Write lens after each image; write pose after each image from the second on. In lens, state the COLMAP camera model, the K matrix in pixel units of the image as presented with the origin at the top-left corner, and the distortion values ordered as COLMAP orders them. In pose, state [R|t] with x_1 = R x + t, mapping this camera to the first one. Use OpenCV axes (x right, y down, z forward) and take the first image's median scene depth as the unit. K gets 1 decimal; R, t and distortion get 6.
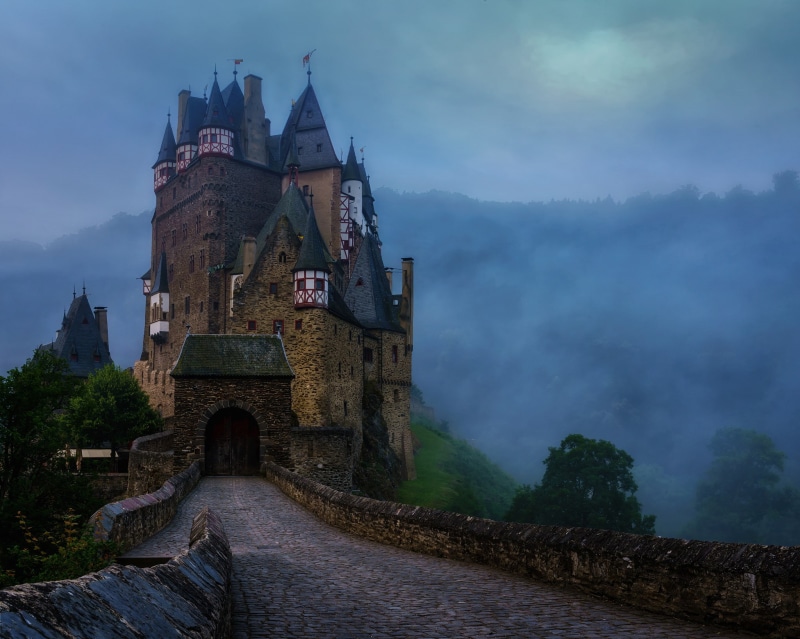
lens RADIAL K [[892.6, 0, 299.8], [0, 892.6, 421.7], [0, 0, 1]] dist [0.027020, 0.000000]
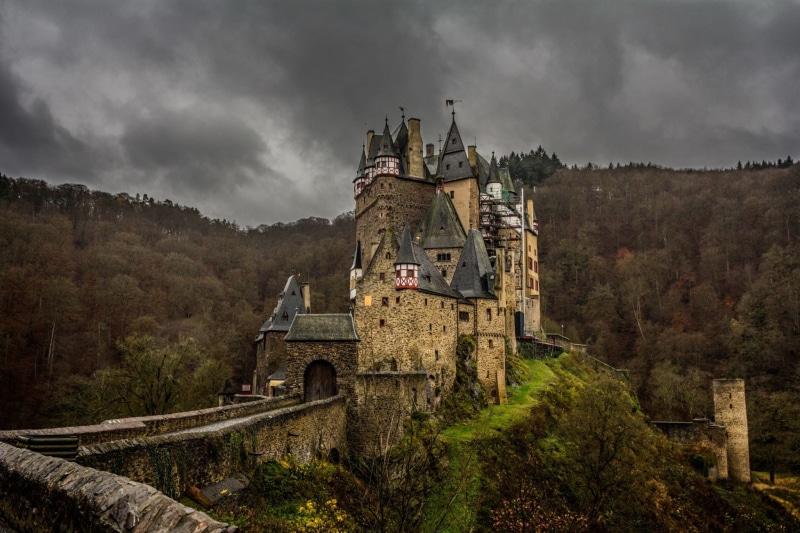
lens RADIAL K [[733.3, 0, 383.2], [0, 733.3, 278.5], [0, 0, 1]] dist [-0.060168, 0.000000]
pose [[0.974294, -0.028167, -0.223513, 0.243486], [0.005774, 0.994949, -0.100213, -0.020761], [0.225207, 0.096346, 0.969536, -0.196937]]
